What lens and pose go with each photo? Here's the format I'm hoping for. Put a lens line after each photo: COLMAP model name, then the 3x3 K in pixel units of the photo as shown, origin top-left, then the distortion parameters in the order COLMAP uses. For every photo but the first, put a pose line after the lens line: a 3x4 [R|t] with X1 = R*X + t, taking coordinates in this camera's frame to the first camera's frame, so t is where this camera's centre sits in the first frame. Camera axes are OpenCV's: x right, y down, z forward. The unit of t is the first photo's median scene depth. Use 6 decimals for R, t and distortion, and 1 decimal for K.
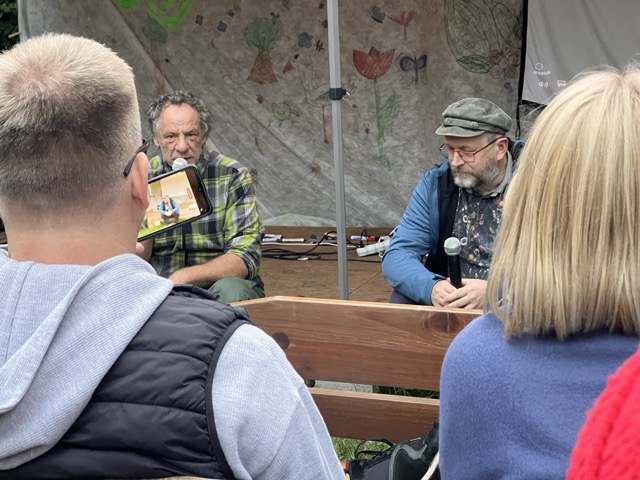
lens RADIAL K [[1431.0, 0, 320.1], [0, 1431.0, 235.3], [0, 0, 1]] dist [0.102697, 0.000000]
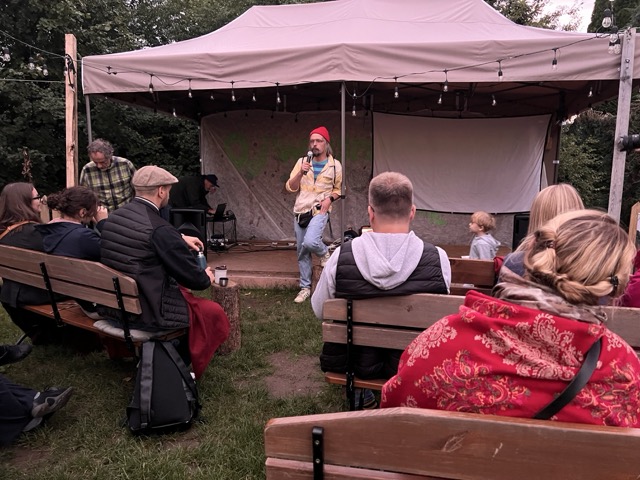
lens RADIAL K [[480.0, 0, 322.2], [0, 480.0, 241.7], [0, 0, 1]] dist [0.054069, -0.062595]
pose [[0.987494, 0.014422, 0.156997, -0.125214], [-0.012066, 0.999800, -0.015952, 0.011467], [-0.157195, 0.013859, 0.987470, -0.027316]]
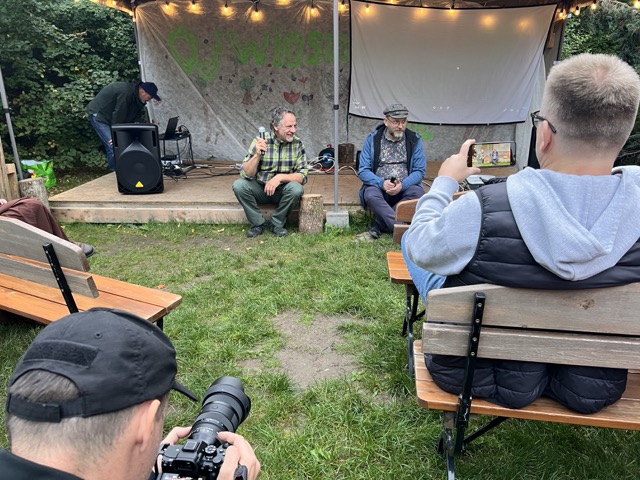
lens RADIAL K [[480.0, 0, 322.6], [0, 480.0, 244.1], [0, 0, 1]] dist [0.054069, -0.062595]
pose [[0.962843, -0.057882, 0.263787, -0.157434], [0.013236, 0.985703, 0.167974, -0.001918], [-0.269739, -0.158241, 0.949843, 0.094505]]
